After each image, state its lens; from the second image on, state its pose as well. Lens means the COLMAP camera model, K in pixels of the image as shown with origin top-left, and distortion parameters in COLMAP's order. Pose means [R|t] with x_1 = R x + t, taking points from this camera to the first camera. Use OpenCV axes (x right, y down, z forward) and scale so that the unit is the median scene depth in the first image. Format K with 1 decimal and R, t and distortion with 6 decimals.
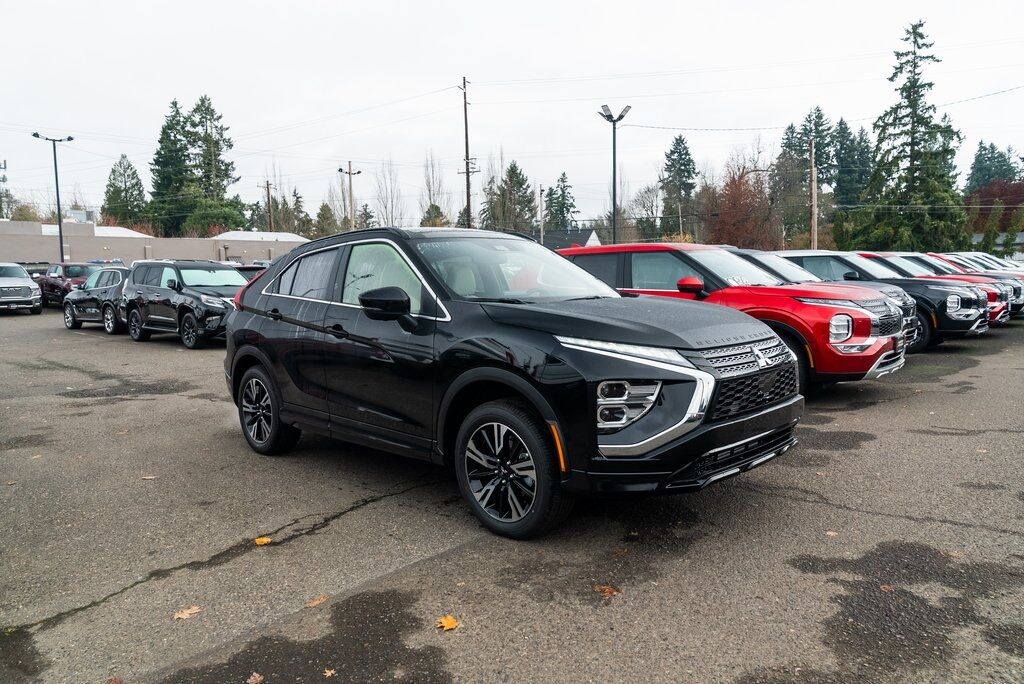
lens RADIAL K [[690.3, 0, 512.3], [0, 690.3, 342.7], [0, 0, 1]] dist [-0.040514, 0.022509]
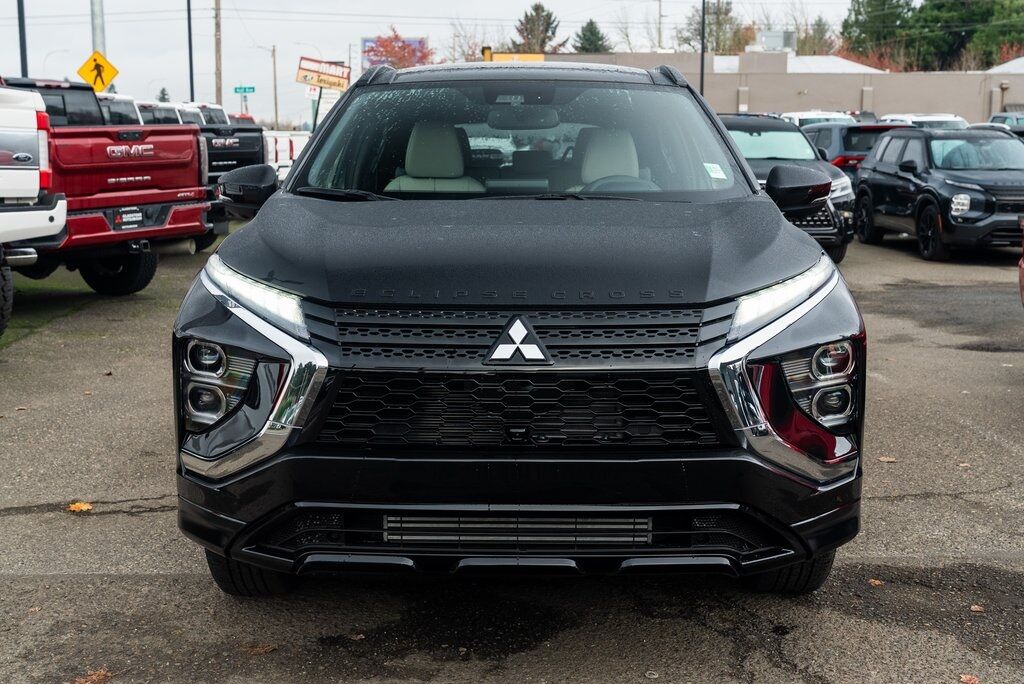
lens RADIAL K [[1308.3, 0, 512.0], [0, 1308.3, 342.4], [0, 0, 1]] dist [-0.031397, 0.000000]
pose [[0.683851, 0.117529, -0.720094, 0.854143], [-0.077833, 0.993060, 0.088165, -0.031179], [0.725459, -0.004245, 0.688252, 0.382255]]
